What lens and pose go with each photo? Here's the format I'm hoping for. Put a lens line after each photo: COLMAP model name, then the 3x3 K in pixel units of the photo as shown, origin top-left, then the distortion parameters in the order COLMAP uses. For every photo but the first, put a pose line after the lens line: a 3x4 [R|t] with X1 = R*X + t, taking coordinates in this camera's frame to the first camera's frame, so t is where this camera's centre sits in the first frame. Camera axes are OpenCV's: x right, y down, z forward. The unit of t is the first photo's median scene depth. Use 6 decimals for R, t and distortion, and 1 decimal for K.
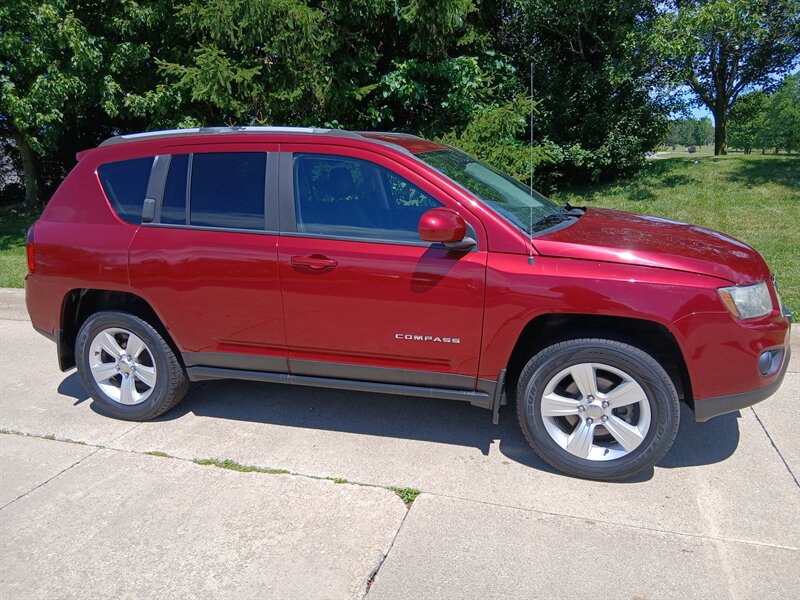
lens RADIAL K [[634.2, 0, 398.1], [0, 634.2, 288.9], [0, 0, 1]] dist [0.098115, -0.181858]
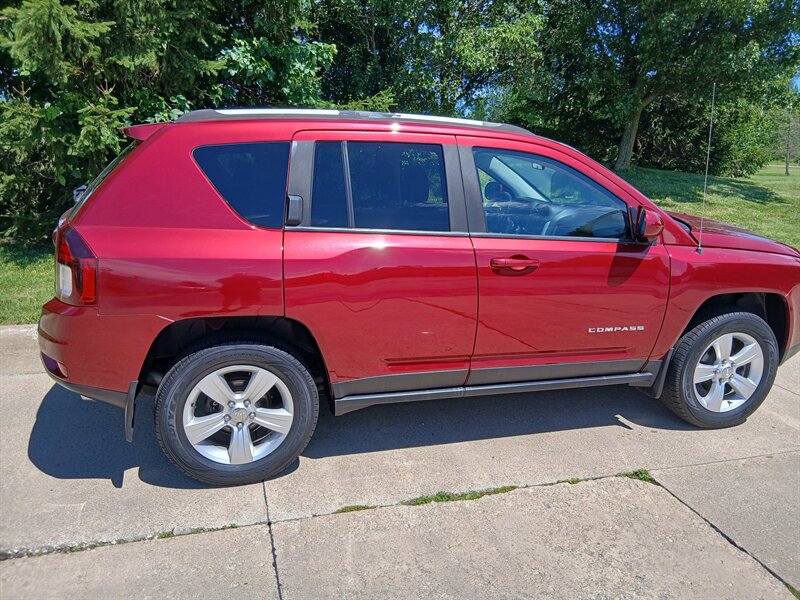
lens RADIAL K [[634.2, 0, 415.8], [0, 634.2, 296.7], [0, 0, 1]] dist [0.098115, -0.181858]
pose [[0.818147, -0.083819, 0.568867, -0.811468], [0.070100, 0.996478, 0.046007, -0.047521], [-0.570720, 0.002237, 0.821142, 0.308509]]
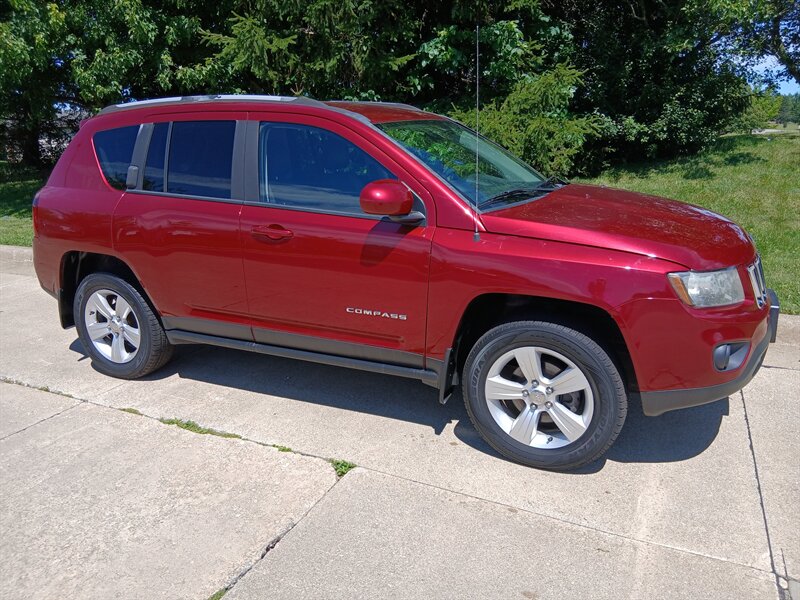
lens RADIAL K [[634.2, 0, 398.0], [0, 634.2, 294.5], [0, 0, 1]] dist [0.098115, -0.181858]
pose [[0.990023, 0.044415, -0.133725, 0.205889], [-0.038059, 0.998038, 0.049722, -0.001495], [0.135671, -0.044136, 0.989770, 0.030735]]
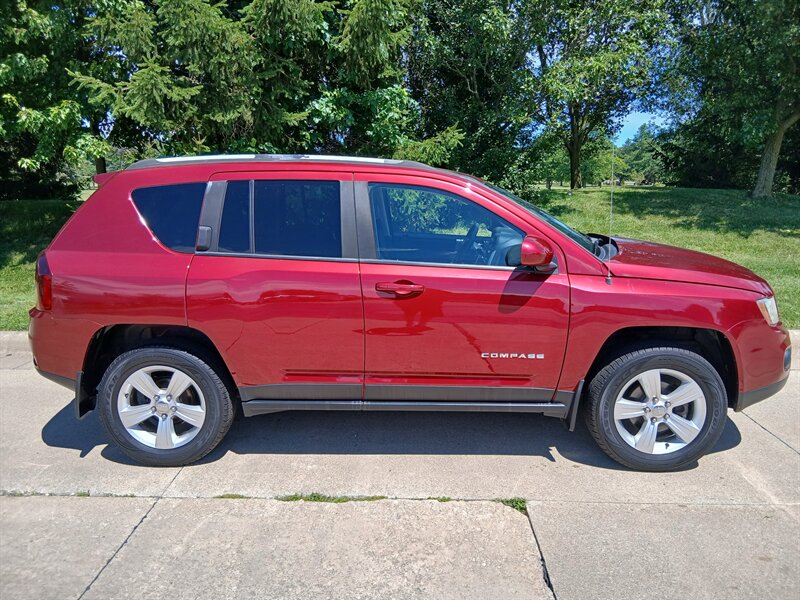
lens RADIAL K [[634.2, 0, 406.4], [0, 634.2, 293.5], [0, 0, 1]] dist [0.098115, -0.181858]
pose [[0.957986, -0.028639, 0.285381, -0.420057], [0.037756, 0.998936, -0.026496, -0.005527], [-0.284318, 0.036157, 0.958048, 0.017801]]
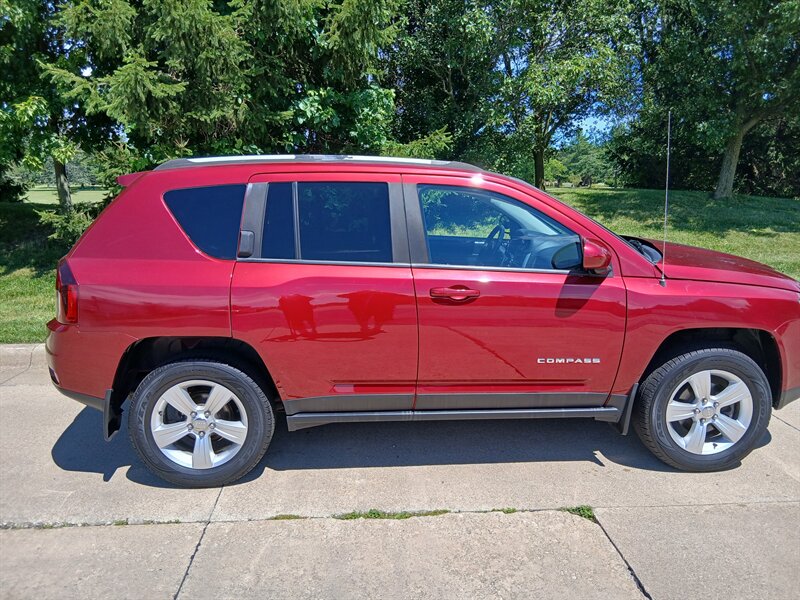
lens RADIAL K [[634.2, 0, 407.7], [0, 634.2, 291.7], [0, 0, 1]] dist [0.098115, -0.181858]
pose [[0.926155, -0.041267, 0.374879, -0.581259], [0.054966, 0.998152, -0.025917, -0.023479], [-0.373117, 0.044609, 0.926711, 0.110651]]
